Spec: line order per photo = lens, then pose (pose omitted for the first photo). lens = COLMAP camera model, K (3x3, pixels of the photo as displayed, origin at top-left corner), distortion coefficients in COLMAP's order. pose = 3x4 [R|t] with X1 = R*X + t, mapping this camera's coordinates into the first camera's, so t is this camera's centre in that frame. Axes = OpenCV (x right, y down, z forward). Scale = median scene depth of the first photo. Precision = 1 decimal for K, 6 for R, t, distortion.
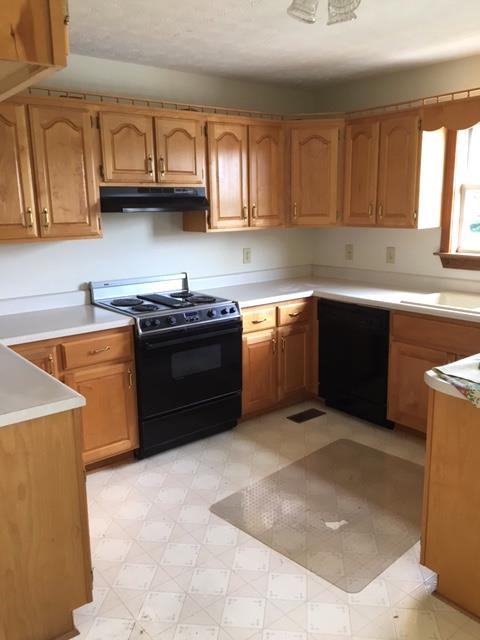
lens RADIAL K [[540.2, 0, 240.0], [0, 540.2, 320.0], [0, 0, 1]] dist [0.075943, -0.109019]
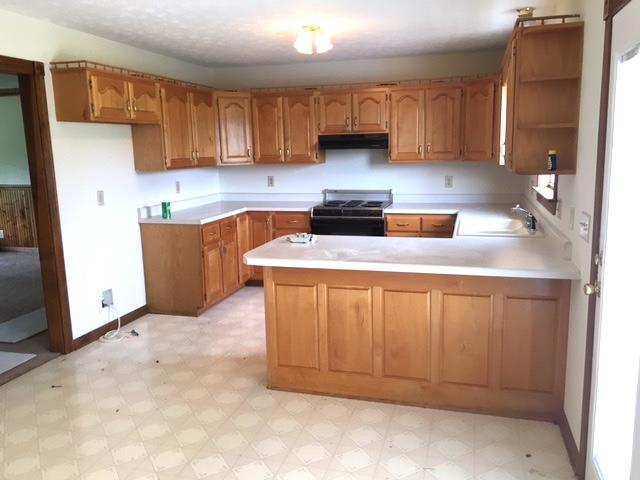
lens RADIAL K [[540.2, 0, 320.0], [0, 540.2, 240.0], [0, 0, 1]] dist [0.075943, -0.109019]
pose [[0.587375, 0.141721, -0.796810, 1.158640], [-0.160750, 0.985362, 0.056758, -0.004288], [0.793190, 0.094749, 0.601559, -0.043149]]
